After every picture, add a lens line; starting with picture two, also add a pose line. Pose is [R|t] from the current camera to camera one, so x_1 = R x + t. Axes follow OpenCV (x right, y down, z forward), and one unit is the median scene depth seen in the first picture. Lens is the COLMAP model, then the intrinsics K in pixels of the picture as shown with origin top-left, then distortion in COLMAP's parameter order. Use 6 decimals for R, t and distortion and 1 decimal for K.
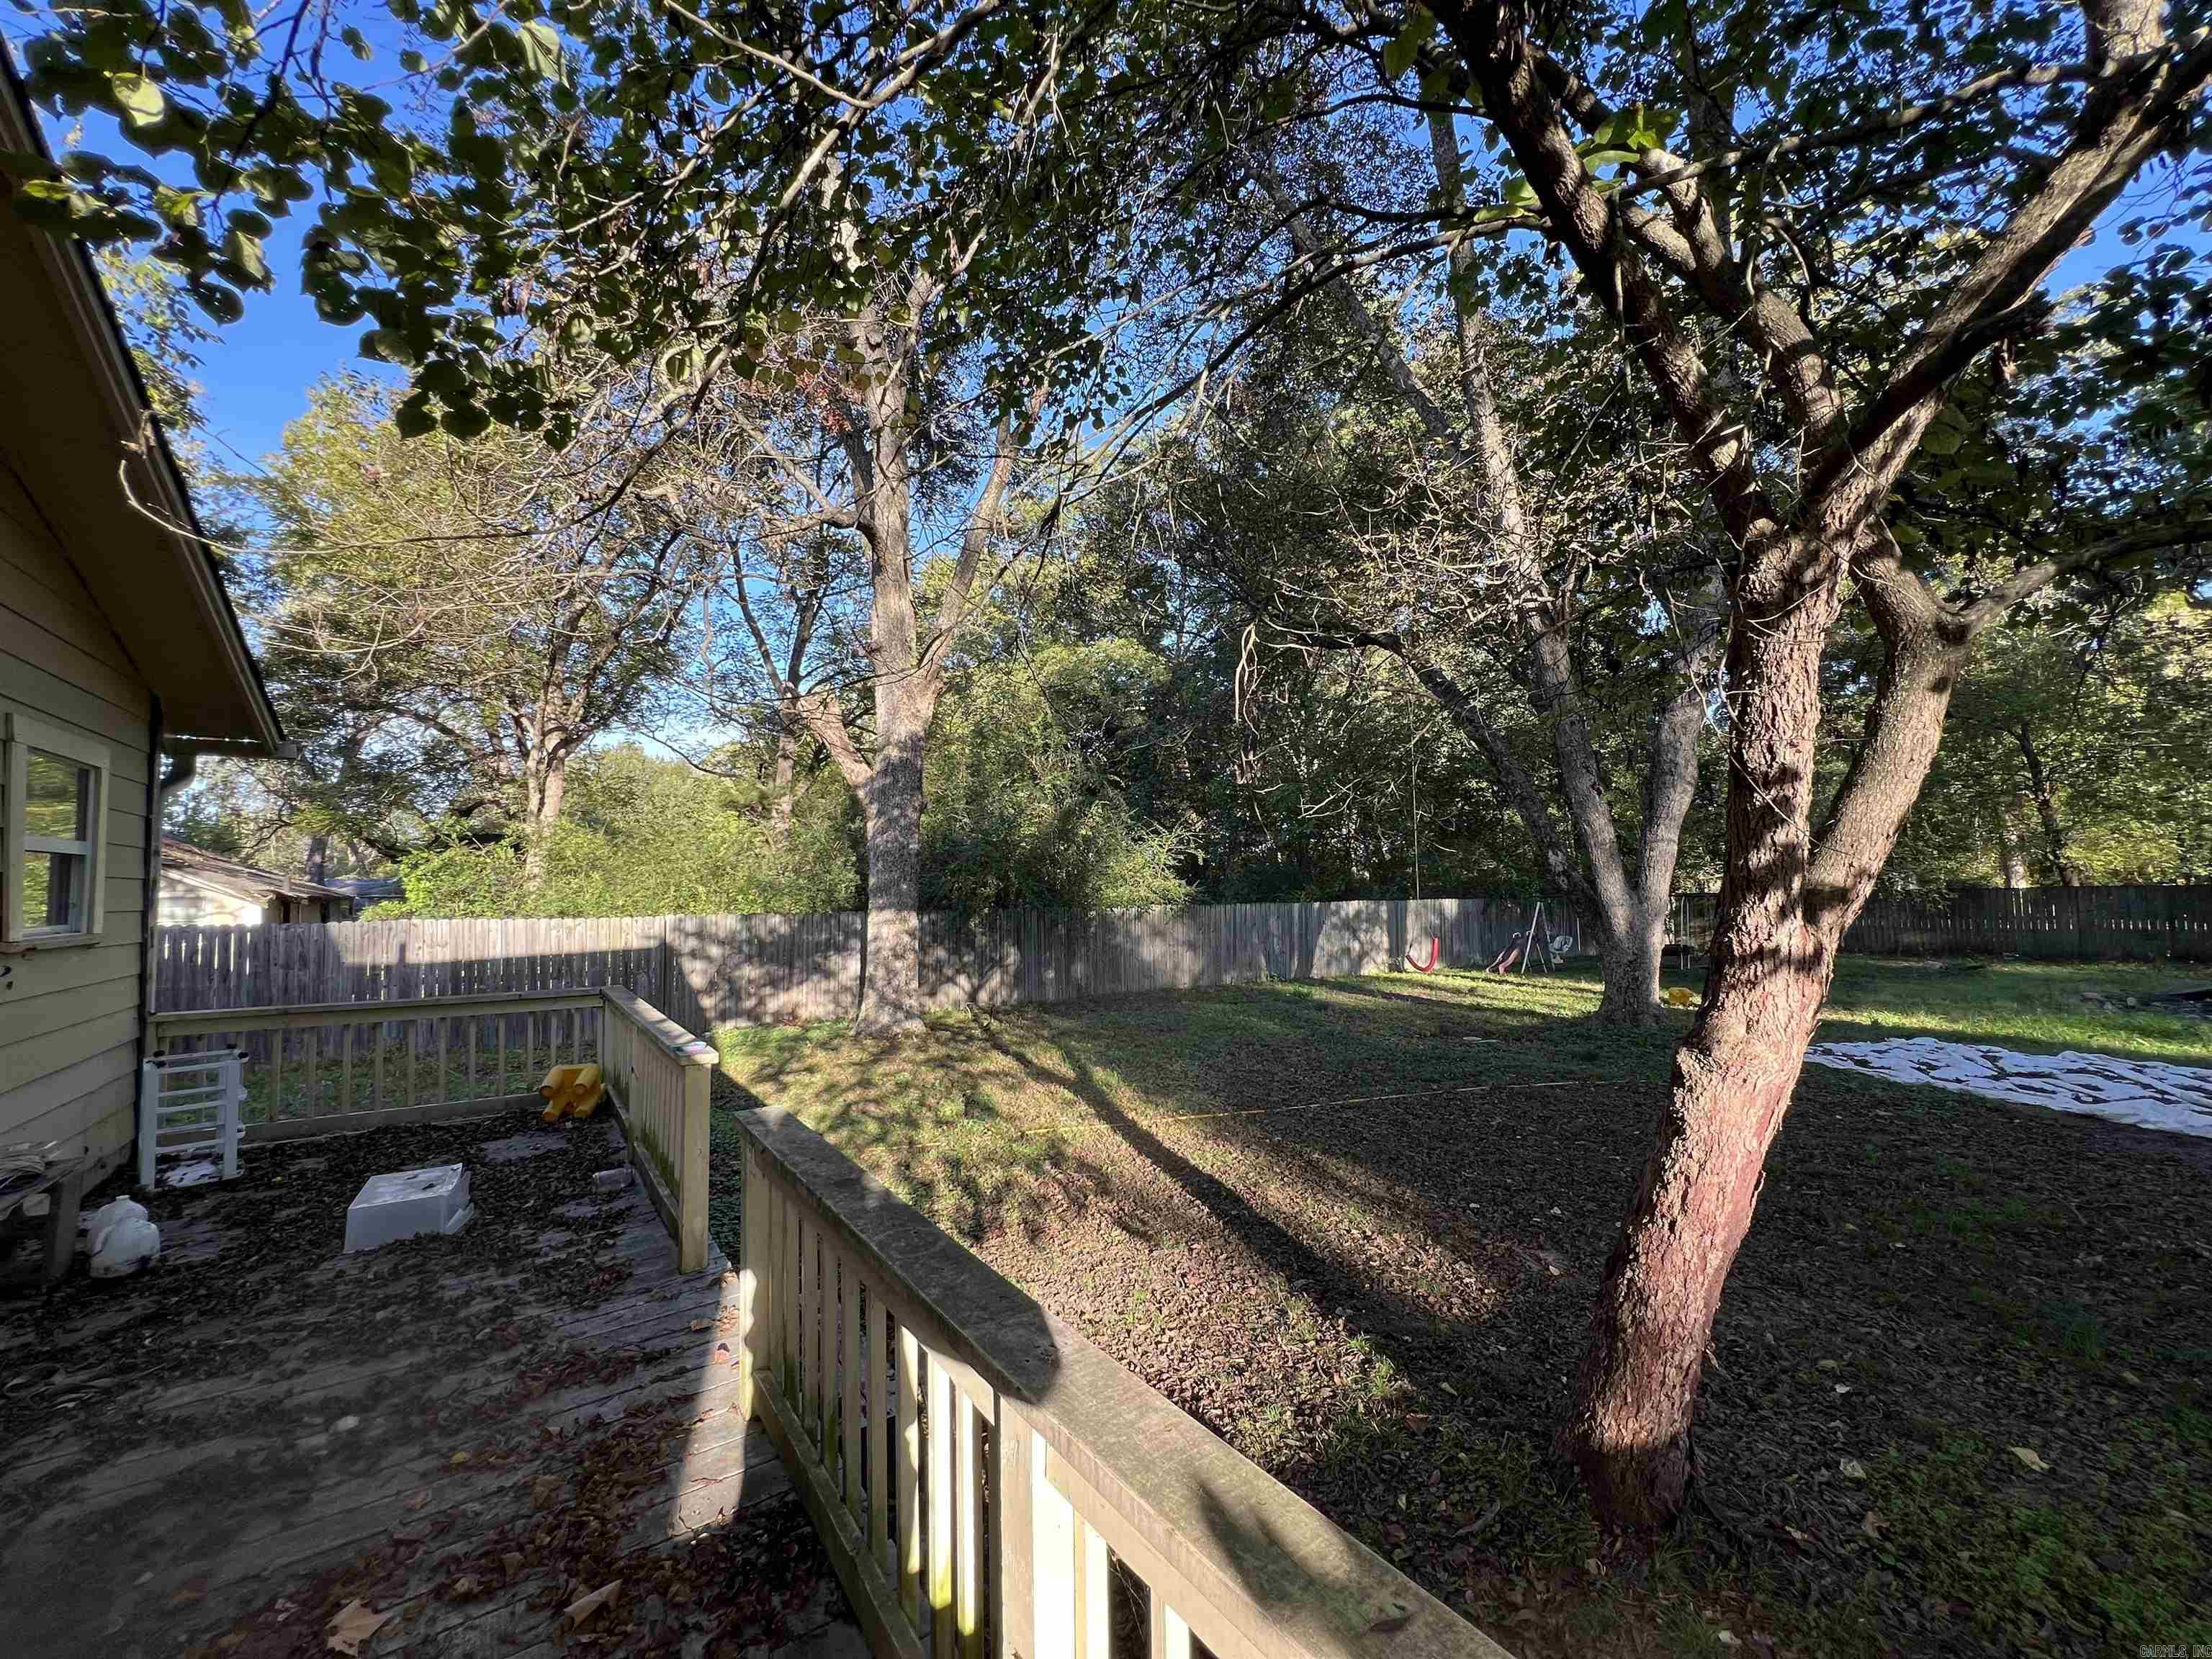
lens RADIAL K [[885.2, 0, 1105.6], [0, 885.2, 831.8], [0, 0, 1]] dist [0.001455, 0.000190]
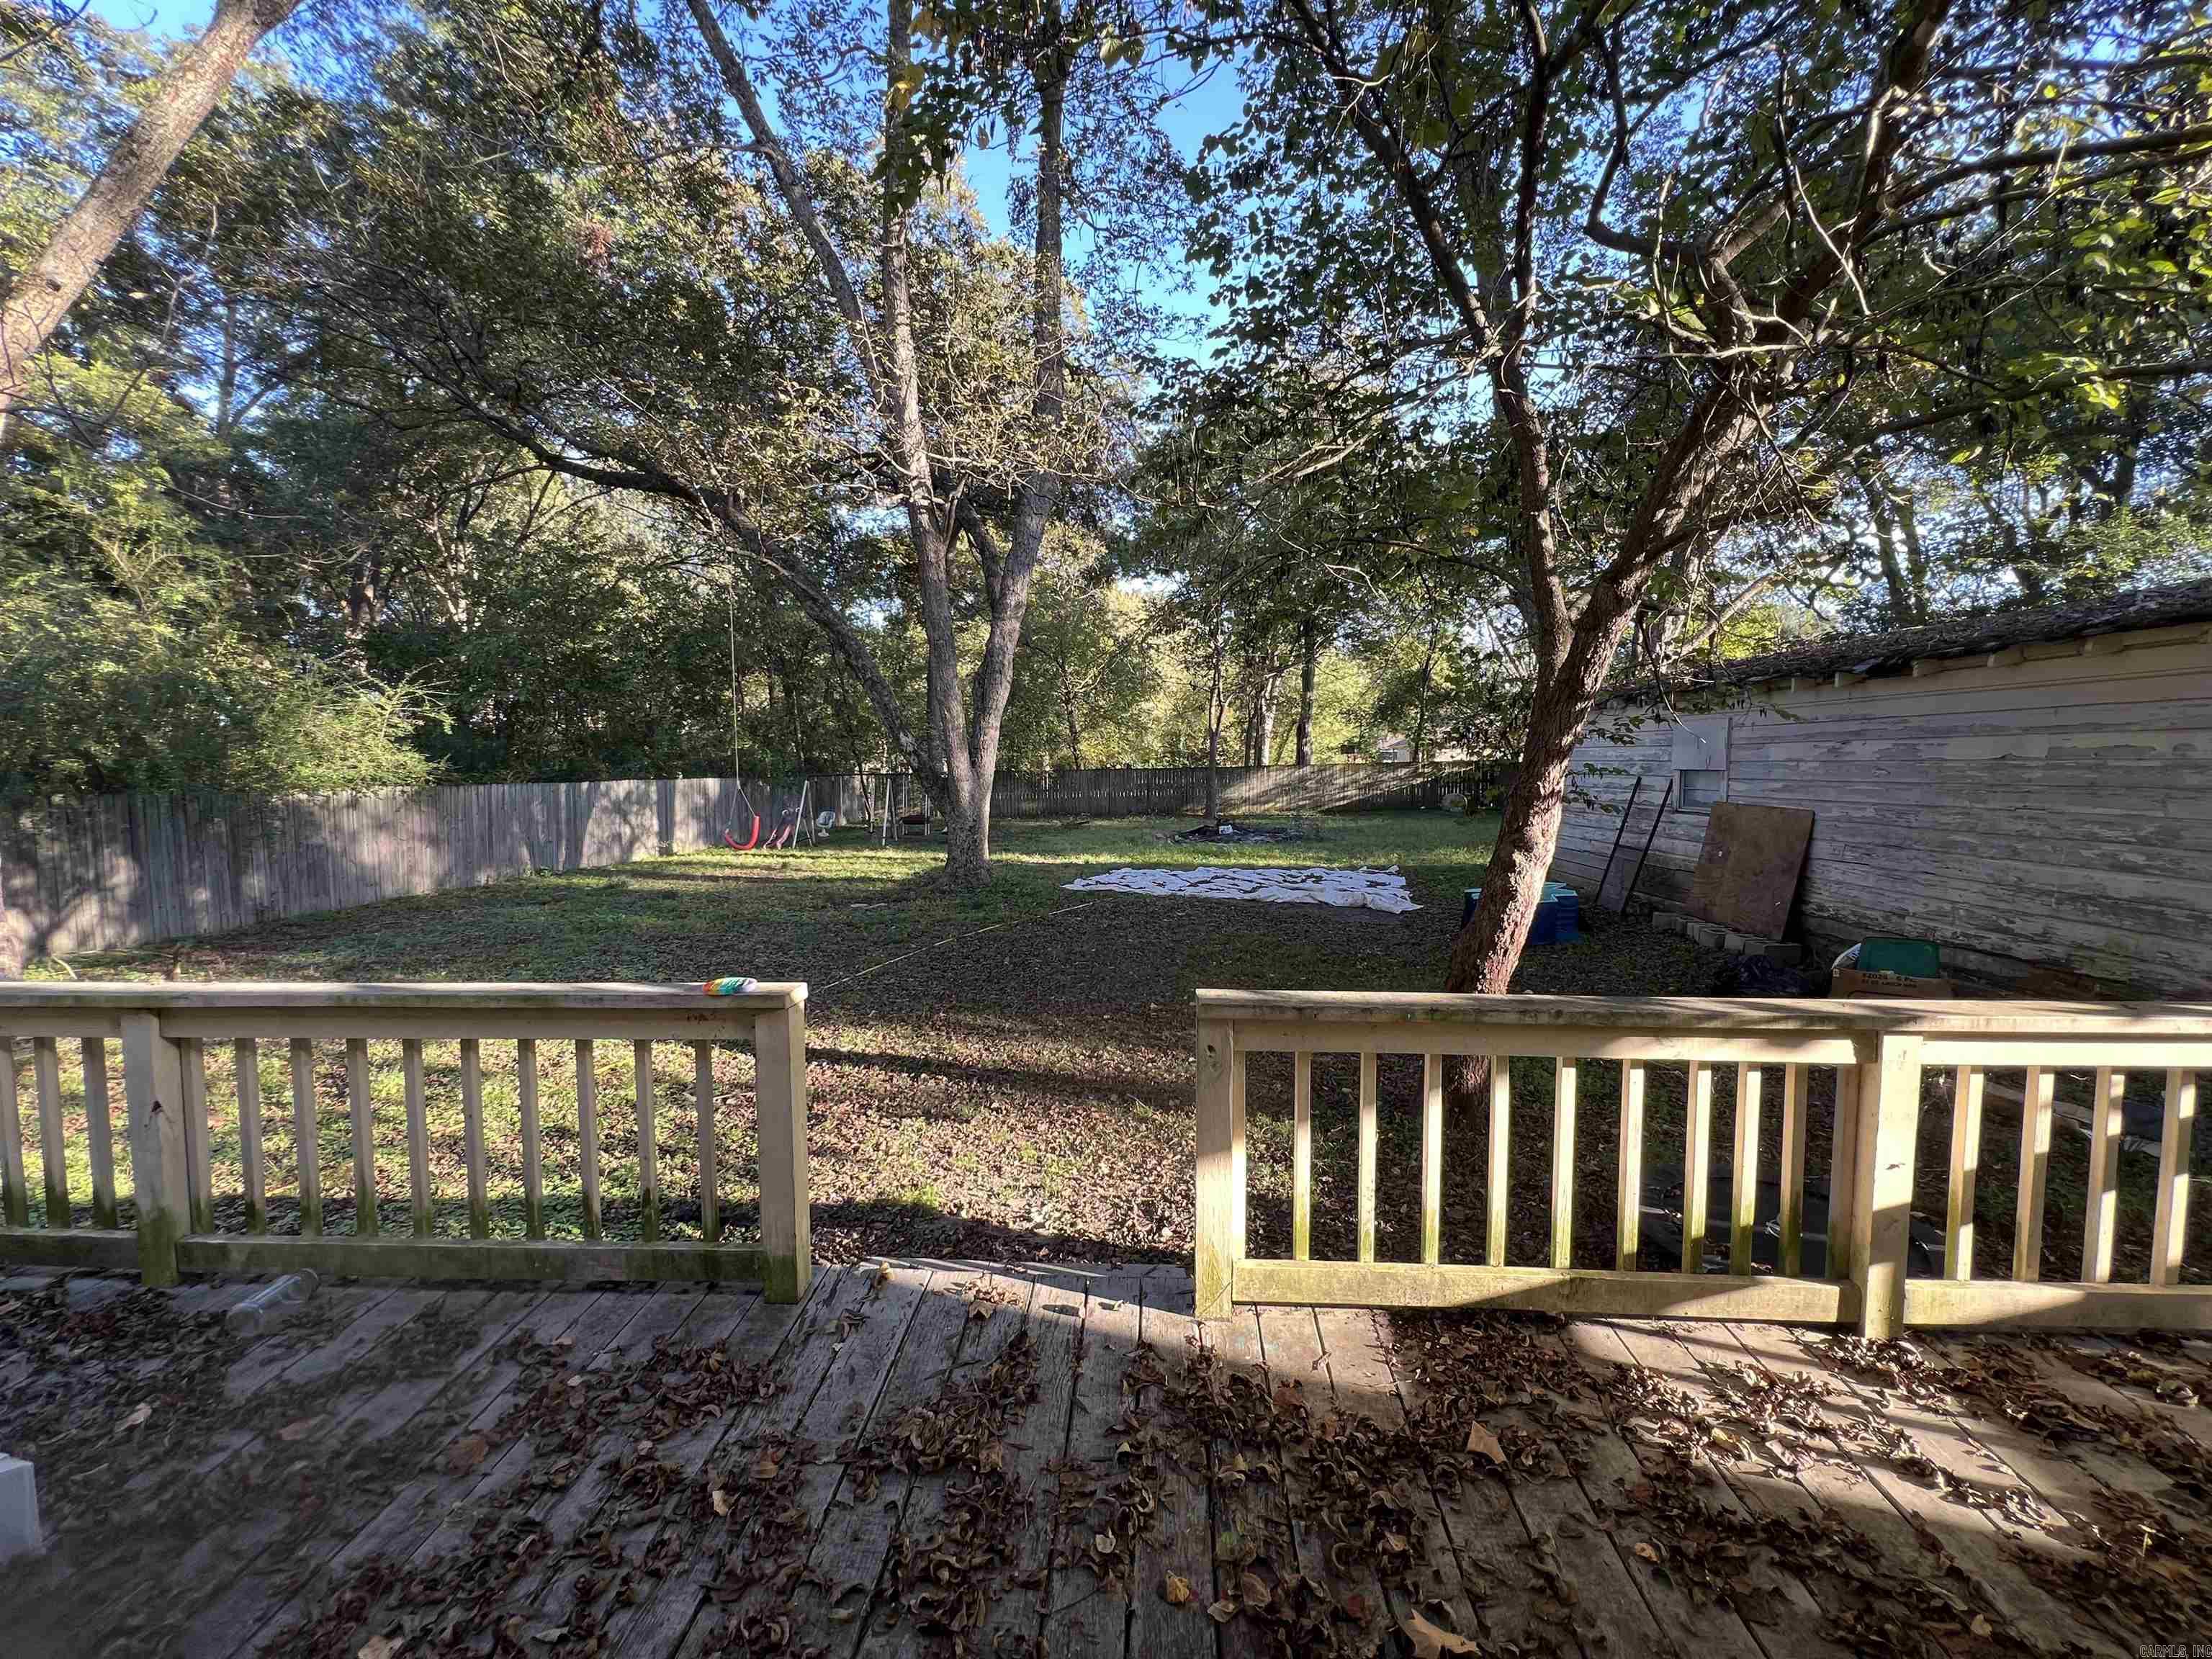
lens RADIAL K [[885.2, 0, 1105.6], [0, 885.2, 831.8], [0, 0, 1]] dist [0.001455, 0.000190]
pose [[0.610735, -0.052389, 0.790100, -0.156915], [-0.053050, 0.992860, 0.106840, 0.009054], [-0.790056, -0.107166, 0.603595, 0.079594]]
